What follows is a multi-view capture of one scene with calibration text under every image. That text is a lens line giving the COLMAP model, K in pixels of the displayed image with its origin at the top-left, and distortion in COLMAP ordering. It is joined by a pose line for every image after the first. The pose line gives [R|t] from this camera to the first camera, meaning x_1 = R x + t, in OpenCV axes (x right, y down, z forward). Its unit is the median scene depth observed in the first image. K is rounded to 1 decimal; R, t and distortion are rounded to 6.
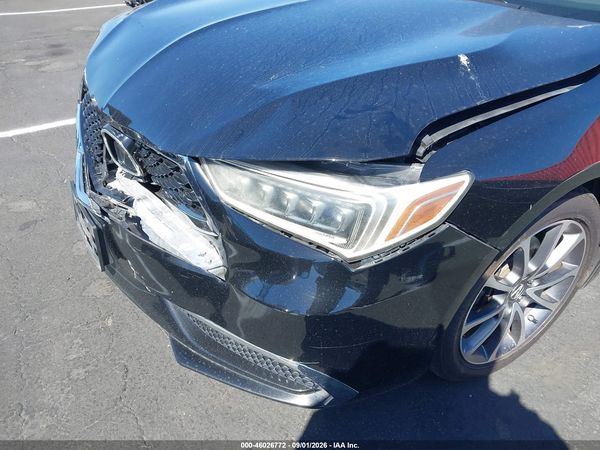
lens RADIAL K [[468.9, 0, 300.0], [0, 468.9, 225.0], [0, 0, 1]] dist [0.035033, -0.034338]
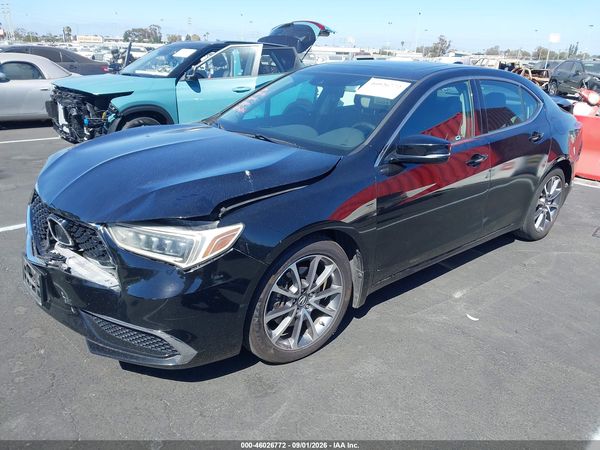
lens RADIAL K [[468.9, 0, 300.0], [0, 468.9, 225.0], [0, 0, 1]] dist [0.035033, -0.034338]
pose [[0.989851, -0.030450, 0.138810, 0.266139], [0.063102, 0.969377, -0.237331, 0.330281], [-0.127333, 0.243682, 0.961460, -0.835135]]
